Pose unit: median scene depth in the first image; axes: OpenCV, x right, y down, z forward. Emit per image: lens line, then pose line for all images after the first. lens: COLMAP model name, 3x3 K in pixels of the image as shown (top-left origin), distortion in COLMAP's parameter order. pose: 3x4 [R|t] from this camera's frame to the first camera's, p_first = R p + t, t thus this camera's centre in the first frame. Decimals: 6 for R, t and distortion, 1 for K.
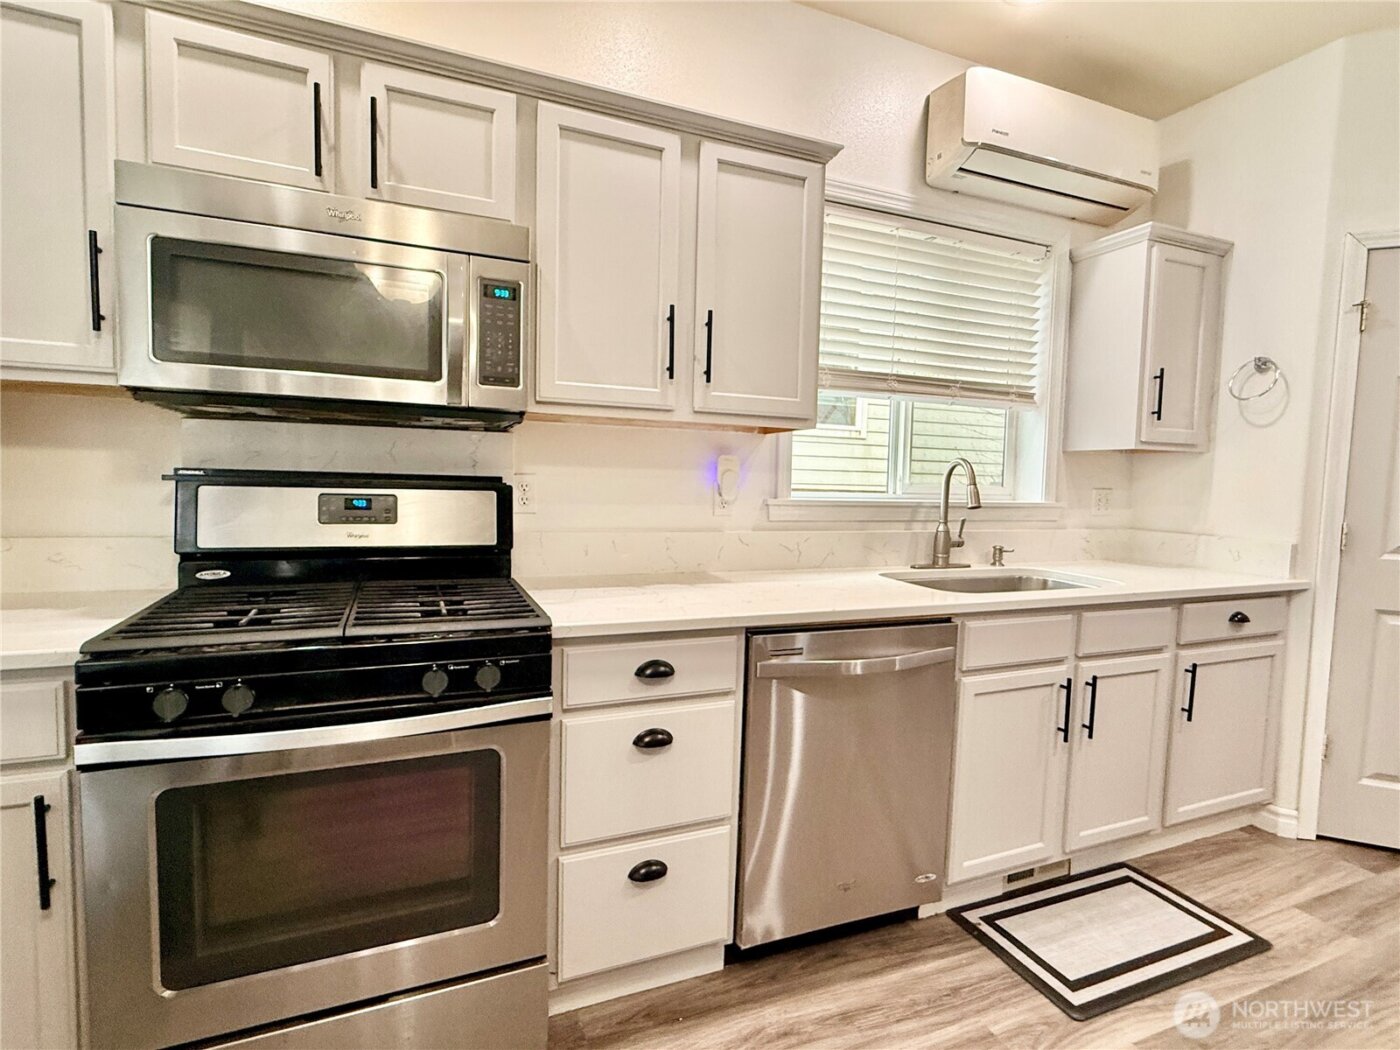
lens RADIAL K [[692.1, 0, 700.0], [0, 692.1, 525.0], [0, 0, 1]] dist [0.000915, 0.000334]
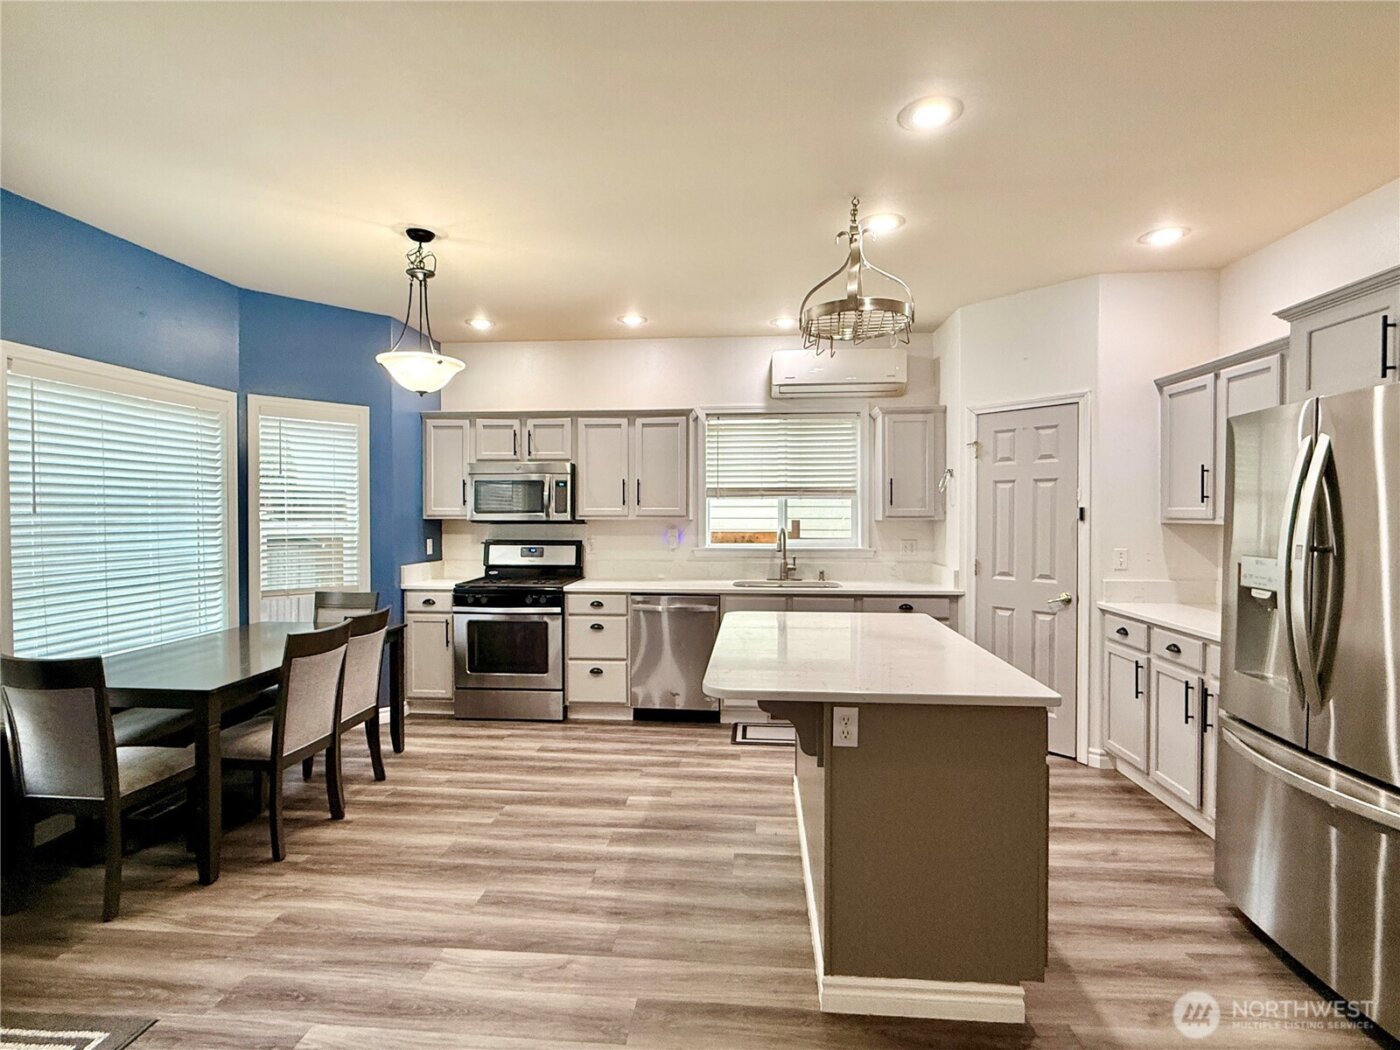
lens RADIAL K [[693.8, 0, 698.5], [0, 693.8, 529.2], [0, 0, 1]] dist [0.002211, -0.000625]
pose [[0.888171, -0.015793, -0.459243, 1.490085], [-0.008939, 0.998626, -0.051631, 0.025893], [0.459427, 0.049962, 0.886809, -1.315006]]
